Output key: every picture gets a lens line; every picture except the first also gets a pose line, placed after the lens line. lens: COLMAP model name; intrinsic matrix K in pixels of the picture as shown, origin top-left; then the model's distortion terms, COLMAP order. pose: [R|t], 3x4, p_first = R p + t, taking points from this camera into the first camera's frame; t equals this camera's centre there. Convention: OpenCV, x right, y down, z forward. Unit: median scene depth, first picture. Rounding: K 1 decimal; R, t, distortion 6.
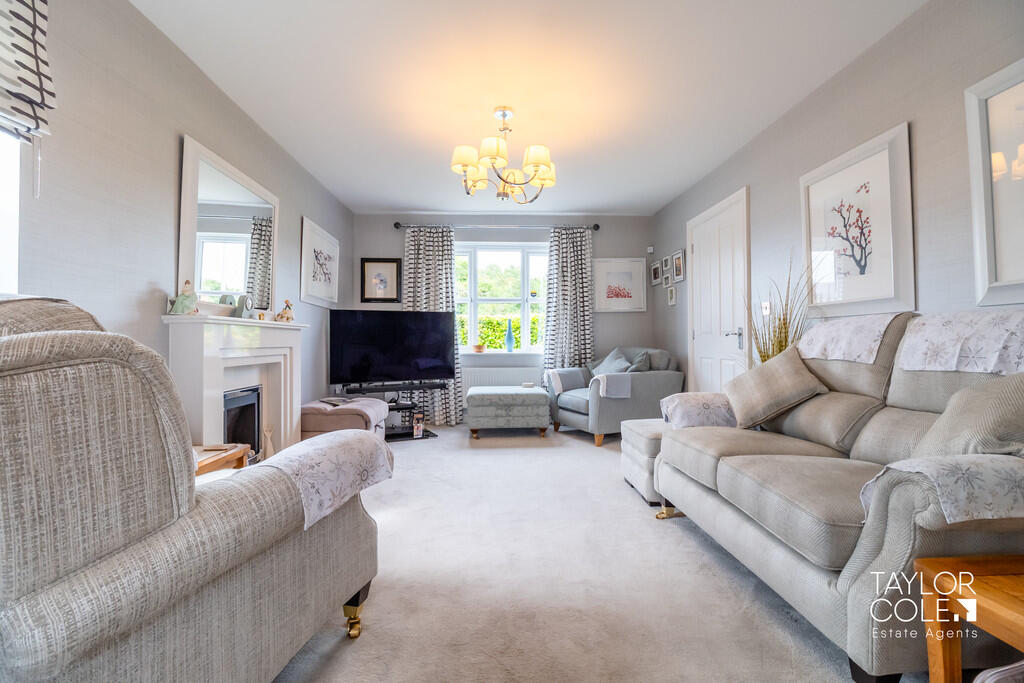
lens RADIAL K [[463.5, 0, 514.0], [0, 463.5, 332.0], [0, 0, 1]] dist [0.000054, 0.000019]
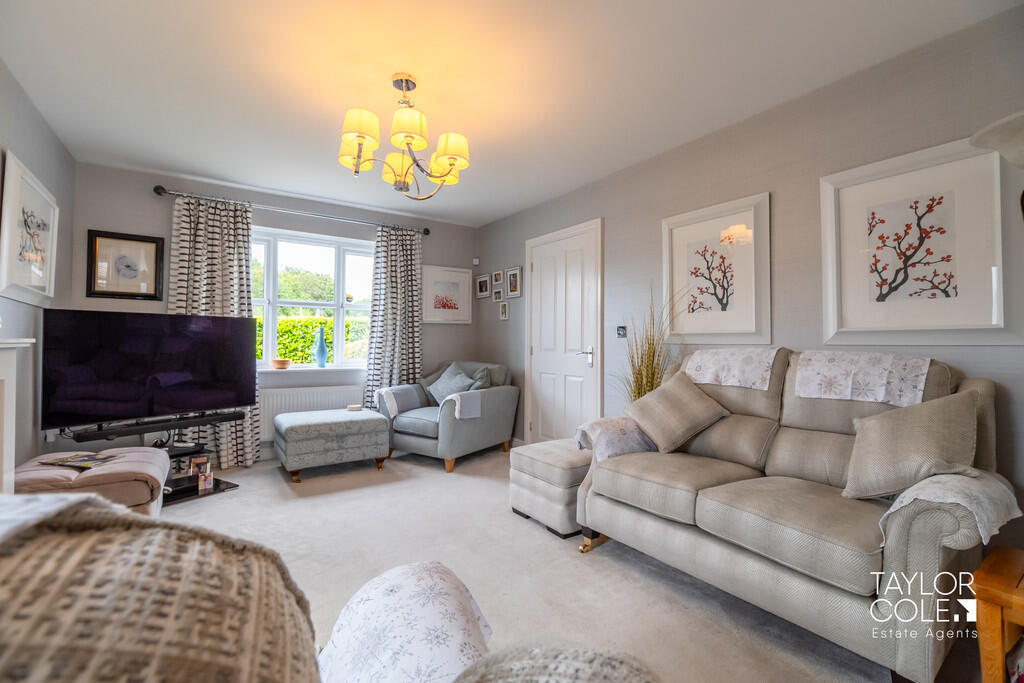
lens RADIAL K [[457.0, 0, 514.2], [0, 457.0, 335.6], [0, 0, 1]] dist [0.001186, 0.000120]
pose [[0.851809, 0.018786, 0.523515, -0.174174], [-0.021720, 0.999764, -0.000536, -0.025176], [-0.523402, -0.010914, 0.852016, 0.146084]]
